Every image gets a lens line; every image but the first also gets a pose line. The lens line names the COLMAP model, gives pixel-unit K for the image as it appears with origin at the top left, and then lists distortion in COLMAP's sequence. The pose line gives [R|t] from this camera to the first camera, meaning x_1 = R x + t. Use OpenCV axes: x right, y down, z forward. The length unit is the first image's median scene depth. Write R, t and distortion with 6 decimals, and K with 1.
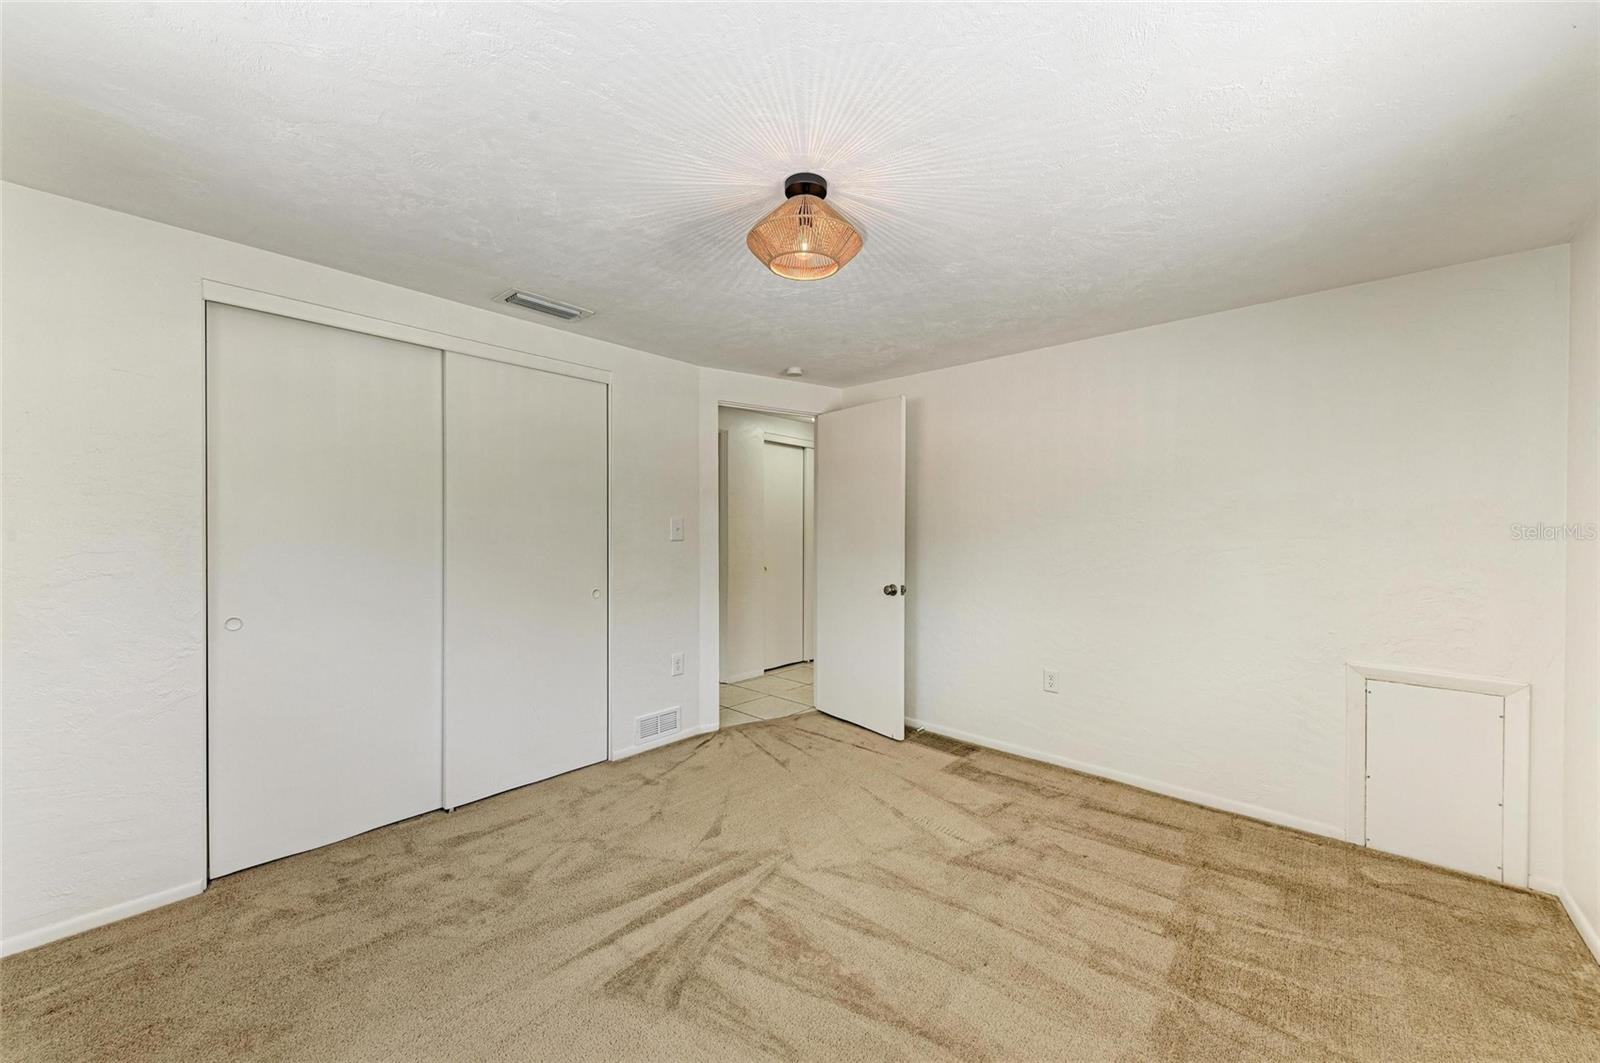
lens RADIAL K [[561.8, 0, 800.5], [0, 561.8, 531.8], [0, 0, 1]] dist [0.006459, -0.002974]
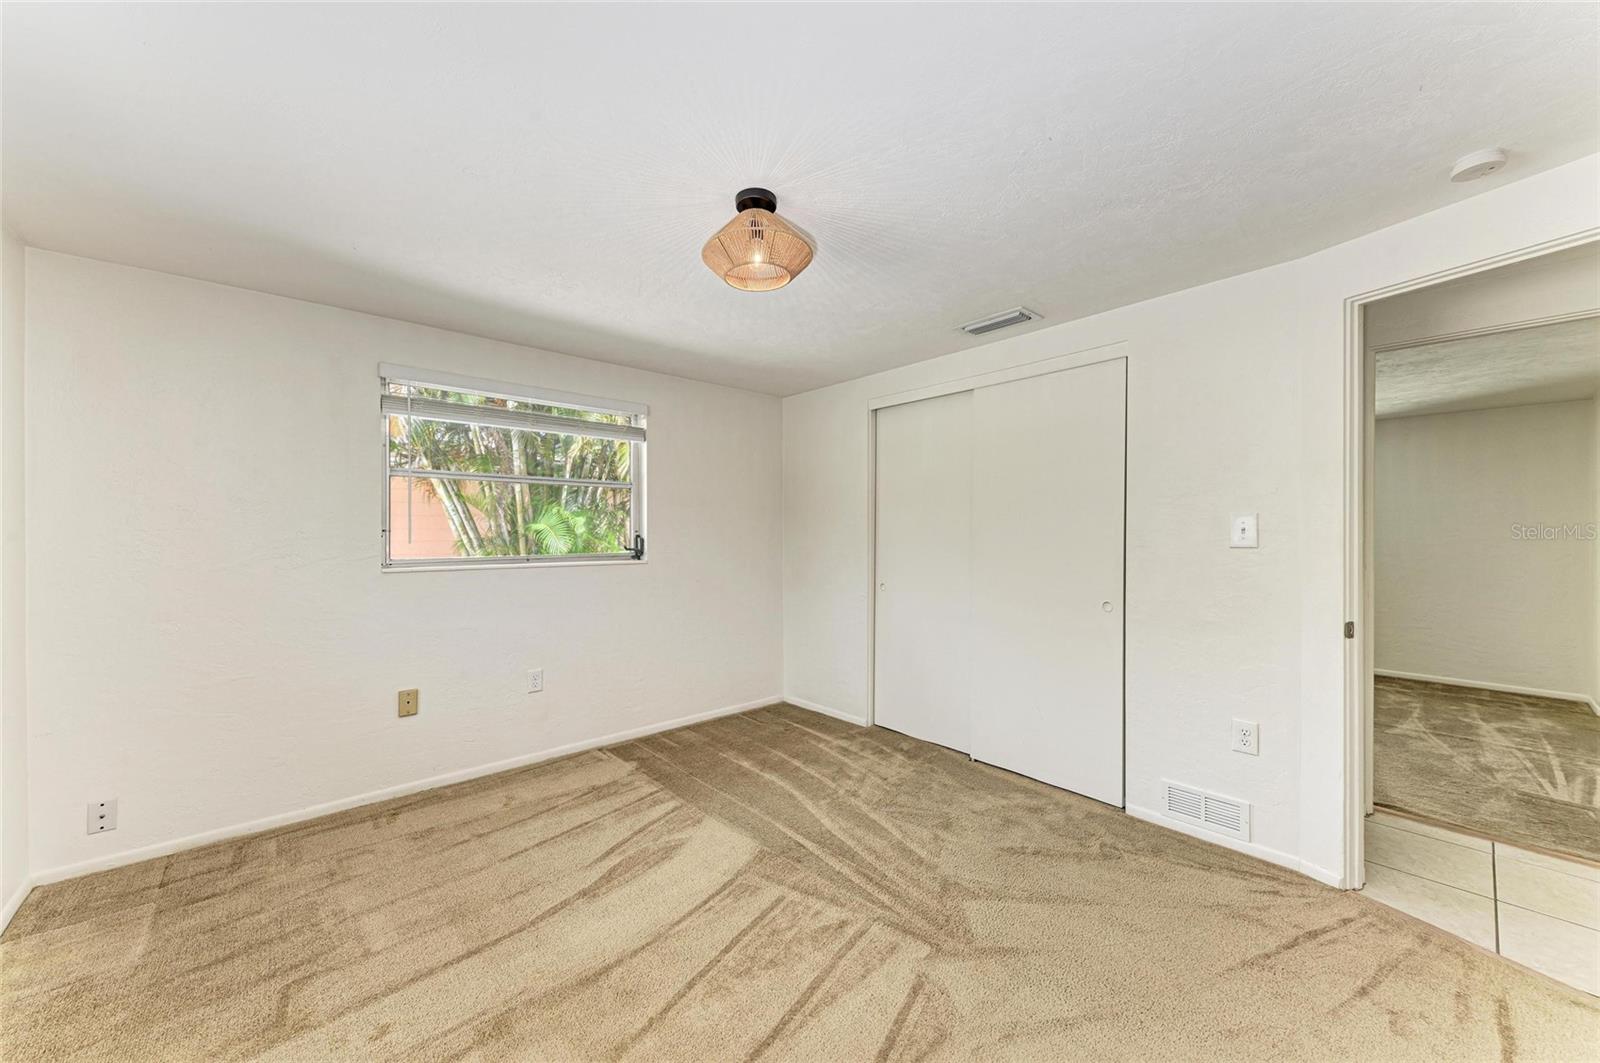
lens RADIAL K [[561.8, 0, 804.0], [0, 561.8, 539.0], [0, 0, 1]] dist [0.006459, -0.002974]
pose [[-0.074767, 0.000422, -0.997201, 0.553887], [-0.004555, 0.999989, 0.000765, 0.008331], [0.997191, 0.004599, -0.074764, 0.624642]]
